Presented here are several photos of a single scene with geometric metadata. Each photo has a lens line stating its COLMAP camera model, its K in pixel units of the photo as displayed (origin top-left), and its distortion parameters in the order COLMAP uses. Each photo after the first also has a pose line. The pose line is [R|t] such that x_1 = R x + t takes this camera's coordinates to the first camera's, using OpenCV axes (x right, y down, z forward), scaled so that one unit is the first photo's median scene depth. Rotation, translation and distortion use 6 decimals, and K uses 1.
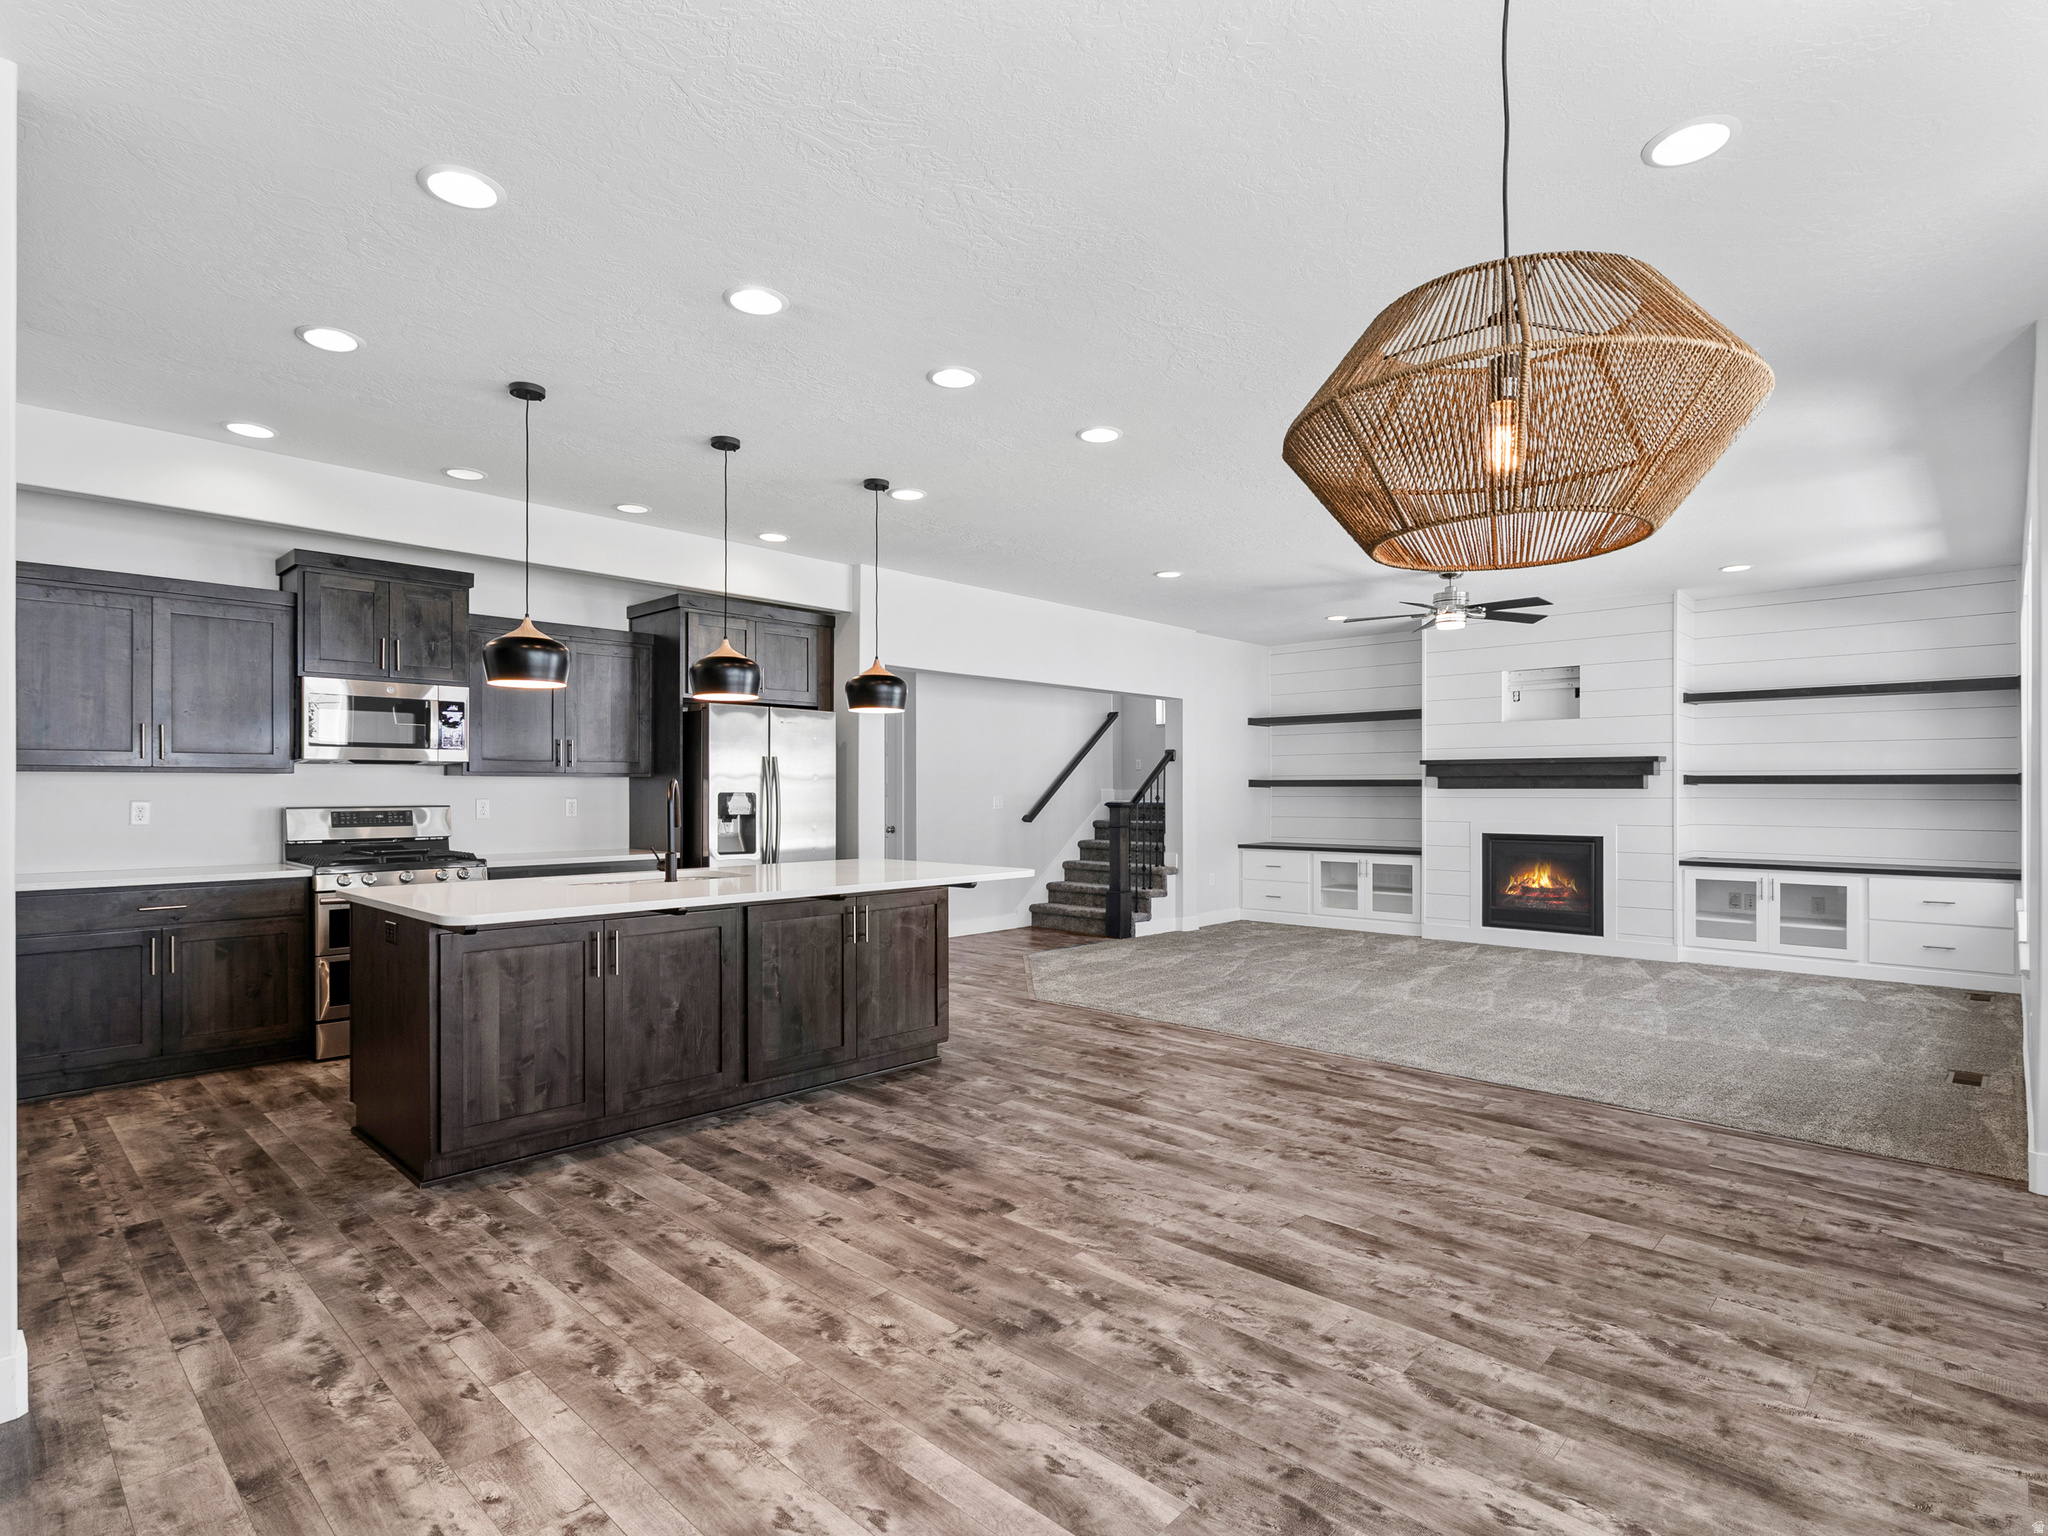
lens RADIAL K [[1040.4, 0, 1022.3], [0, 1040.4, 779.7], [0, 0, 1]] dist [-0.004248, 0.001999]
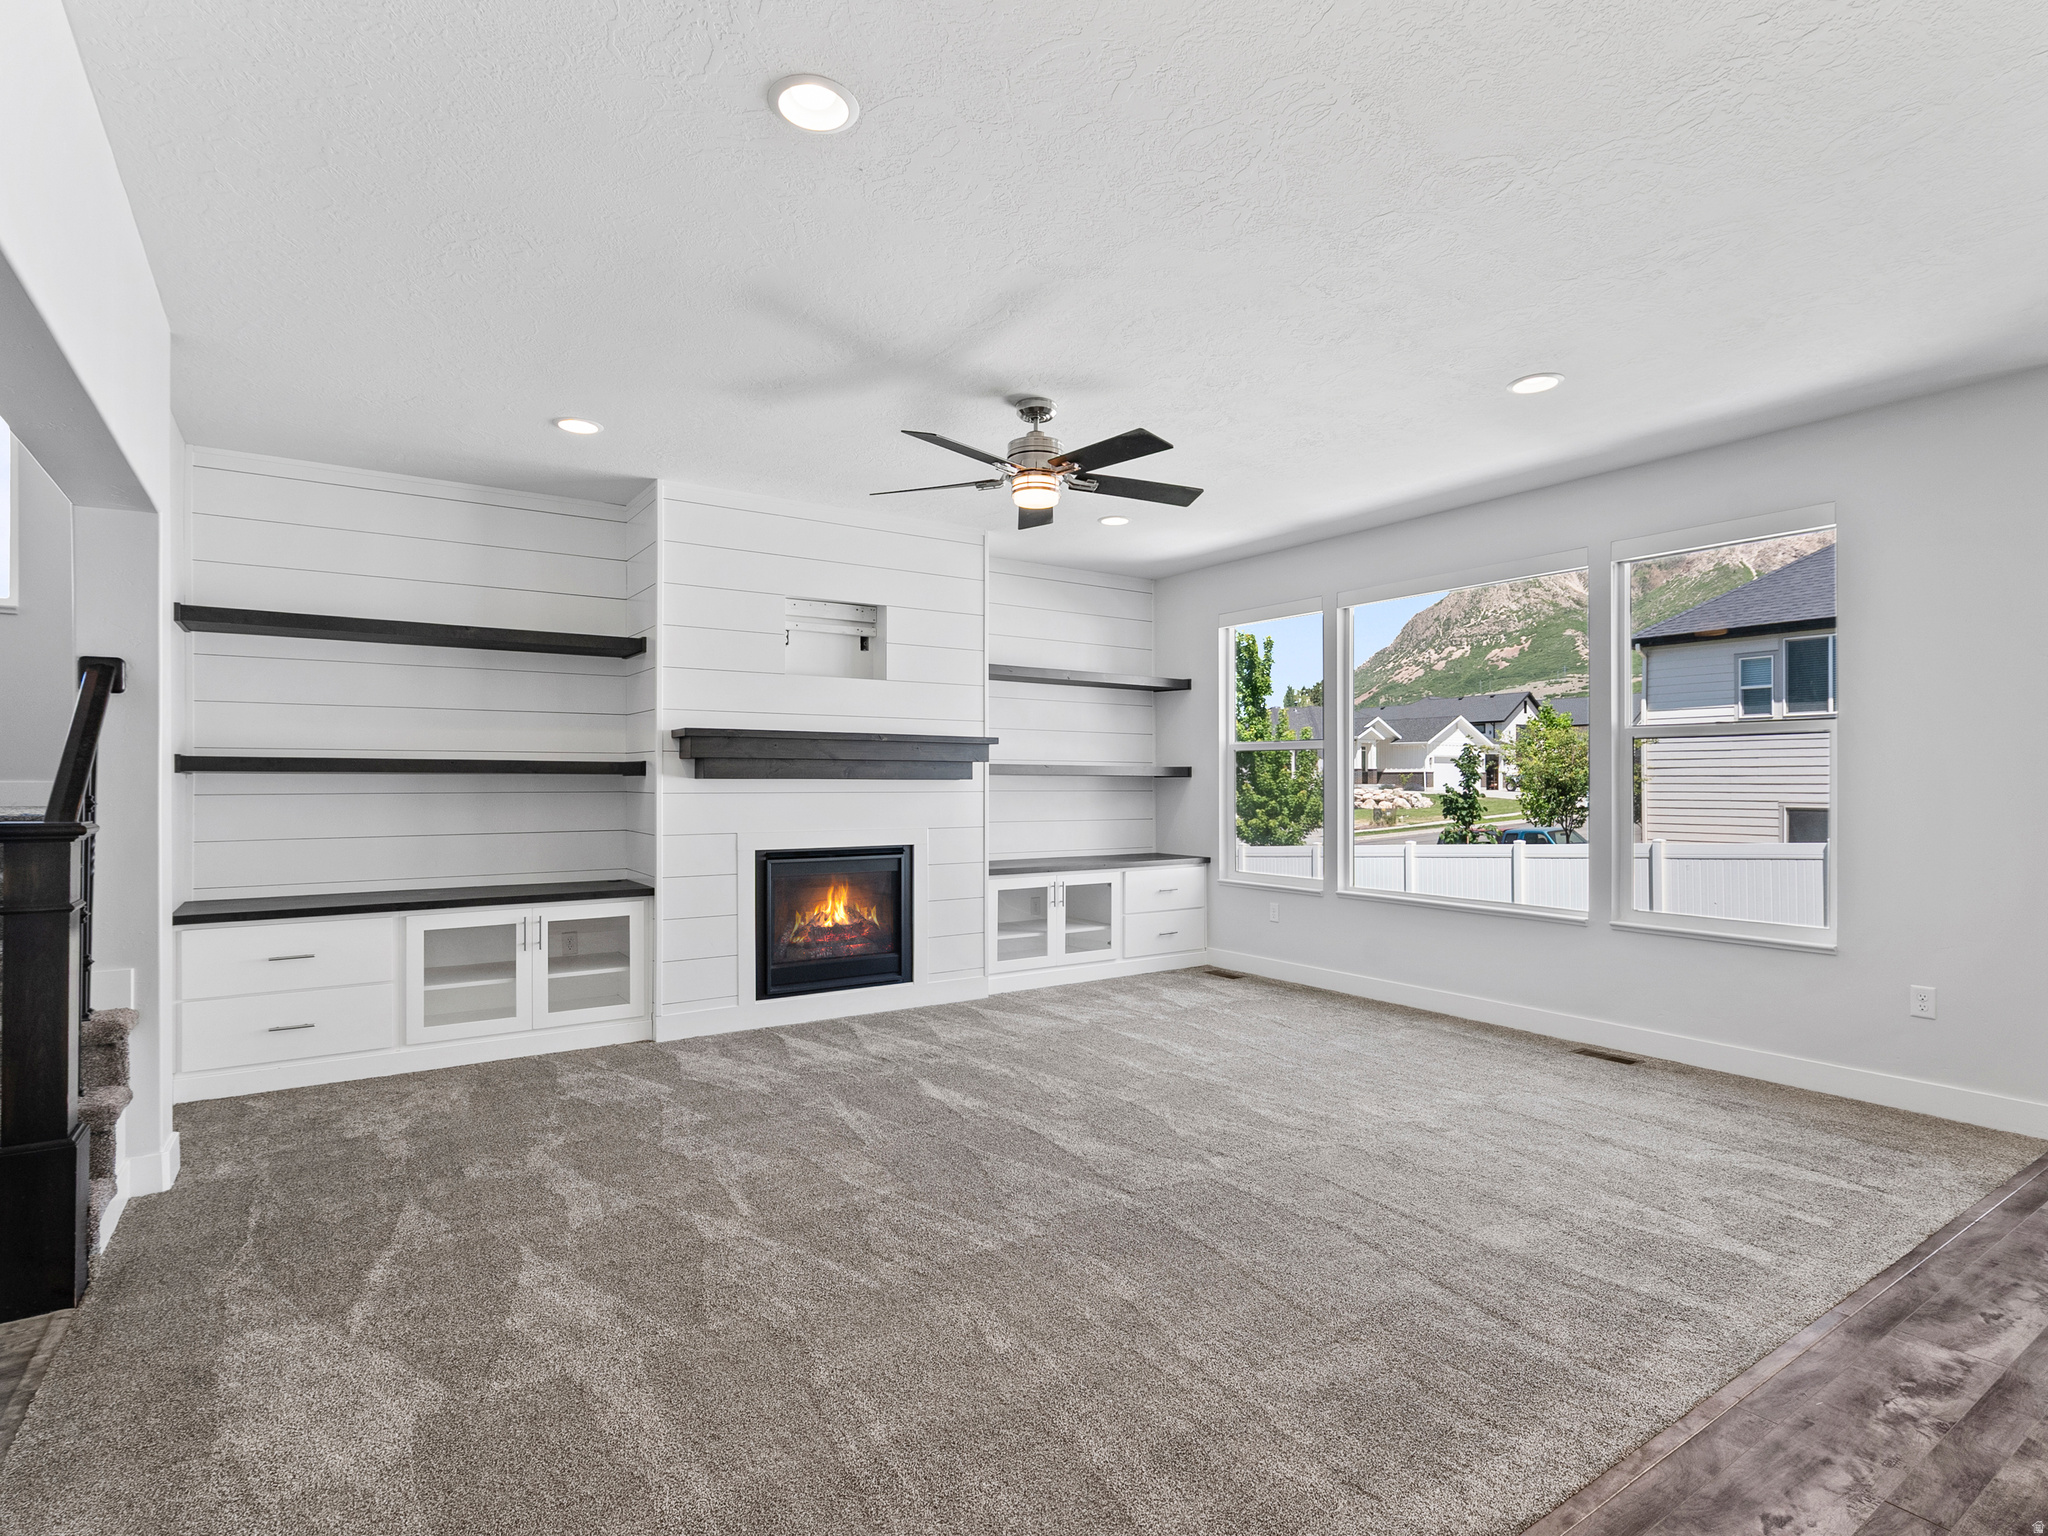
lens RADIAL K [[1040.4, 0, 1022.3], [0, 1040.4, 779.7], [0, 0, 1]] dist [-0.004248, 0.001999]
pose [[0.216613, 0.003266, 0.976252, -0.269350], [-0.012053, 0.999927, -0.000671, 0.016813], [-0.976183, -0.011621, 0.216637, 1.491107]]
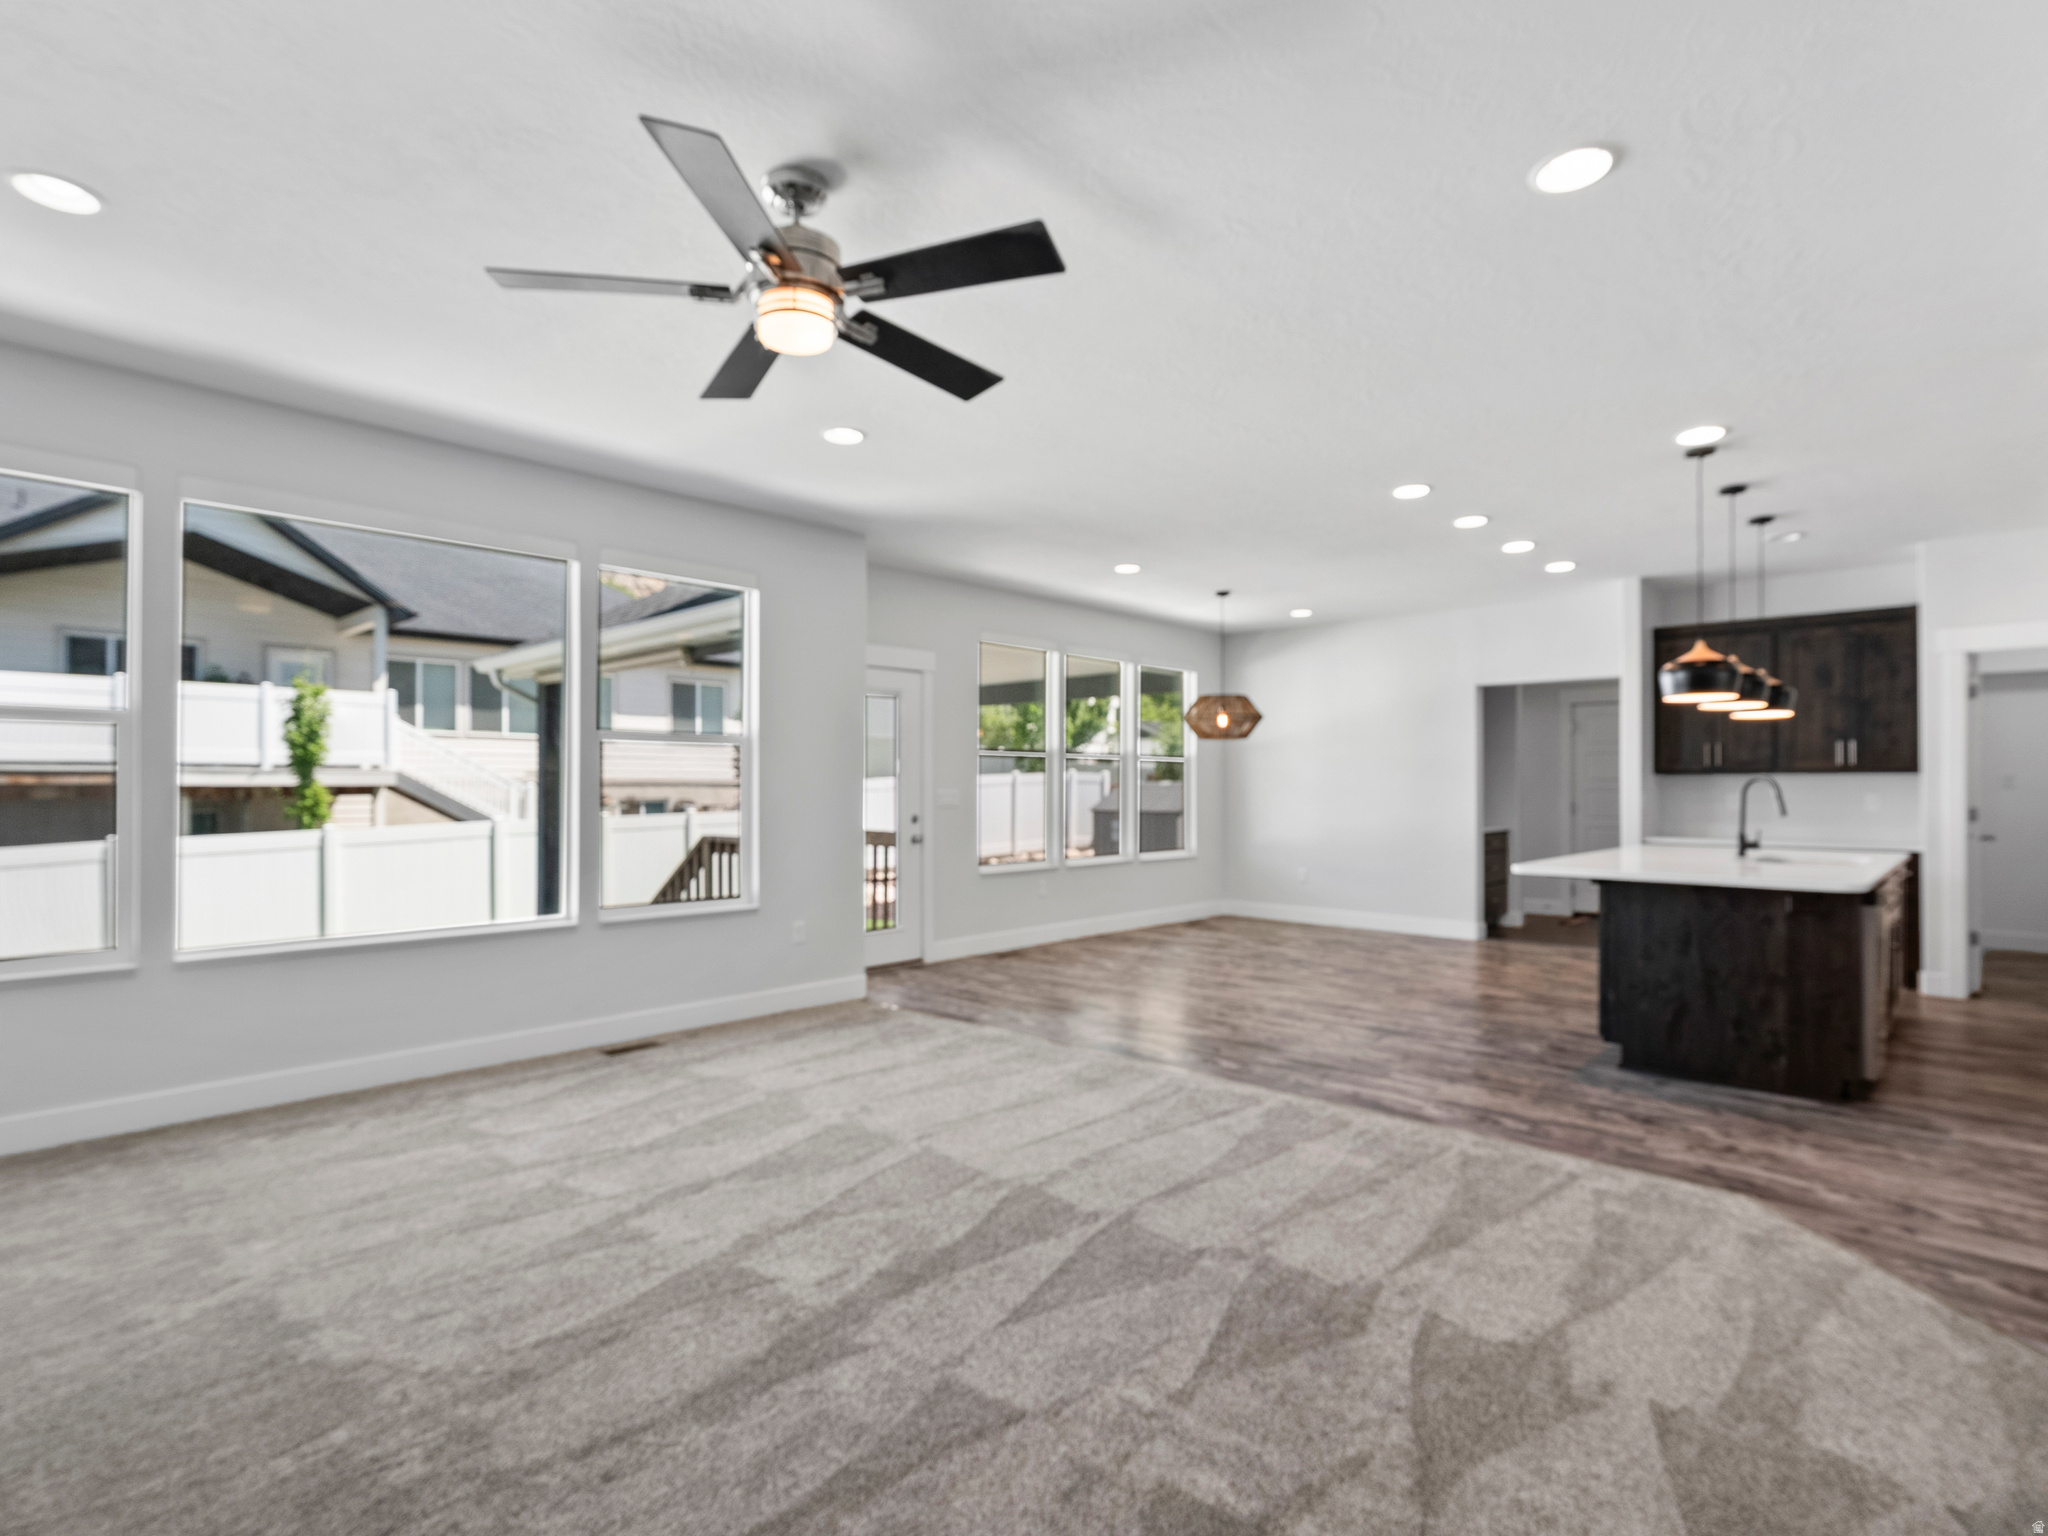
lens RADIAL K [[1041.5, 0, 1023.7], [0, 1041.5, 775.0], [0, 0, 1]] dist [0.000361, 0.001018]
pose [[-0.999902, -0.001208, -0.013928, 0.567592], [-0.000880, 0.999722, -0.023564, 0.030007], [0.013952, -0.023550, -0.999625, 2.313018]]
